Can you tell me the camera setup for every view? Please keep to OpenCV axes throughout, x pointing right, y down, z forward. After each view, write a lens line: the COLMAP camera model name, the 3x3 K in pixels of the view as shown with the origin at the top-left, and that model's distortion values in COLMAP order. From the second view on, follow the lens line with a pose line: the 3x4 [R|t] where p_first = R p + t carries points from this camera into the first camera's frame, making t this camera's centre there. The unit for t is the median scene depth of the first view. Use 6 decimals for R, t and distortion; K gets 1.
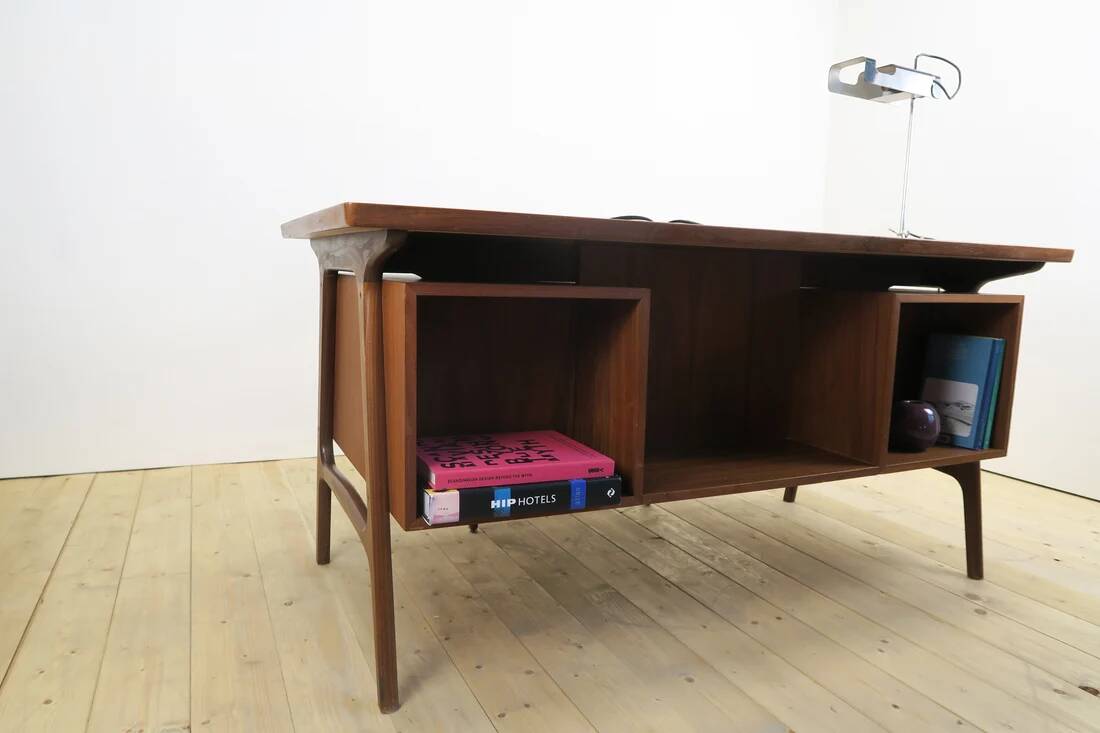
lens RADIAL K [[754.1, 0, 555.4], [0, 754.1, 363.6], [0, 0, 1]] dist [-0.032751, 0.018443]
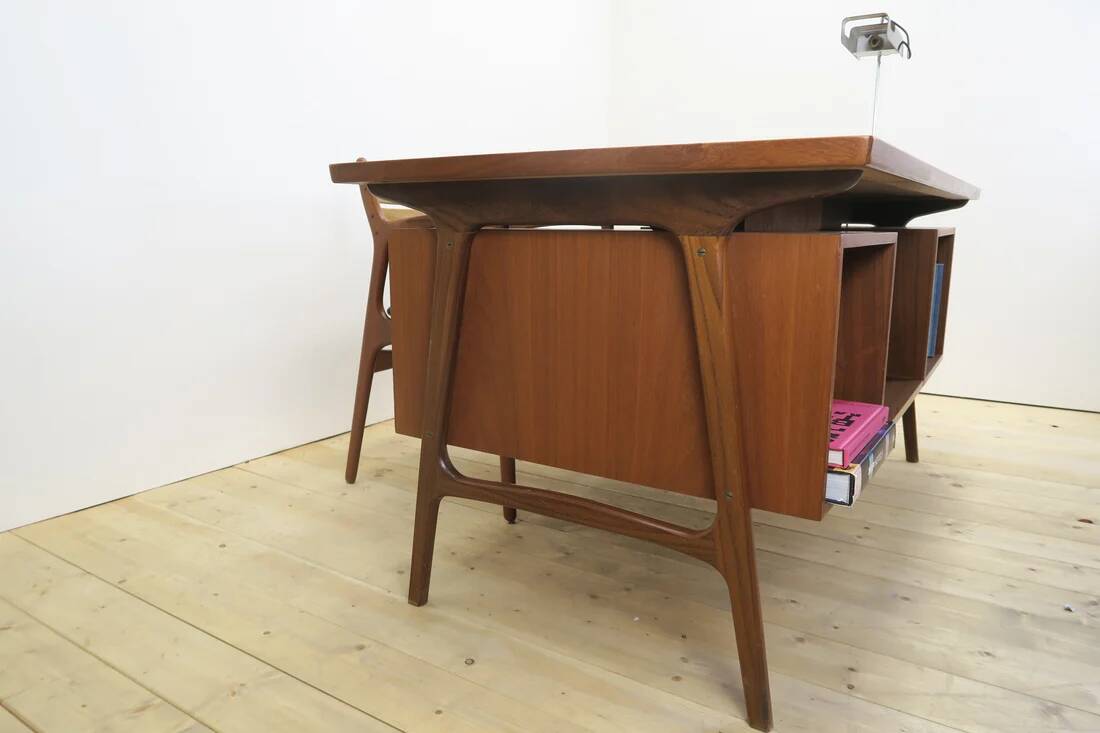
lens RADIAL K [[754.1, 0, 545.3], [0, 754.1, 361.4], [0, 0, 1]] dist [-0.032751, 0.018443]
pose [[0.852277, -0.125791, 0.507741, -0.648958], [0.091796, 0.991559, 0.091569, -0.050684], [-0.514973, -0.031433, 0.856630, 0.308822]]
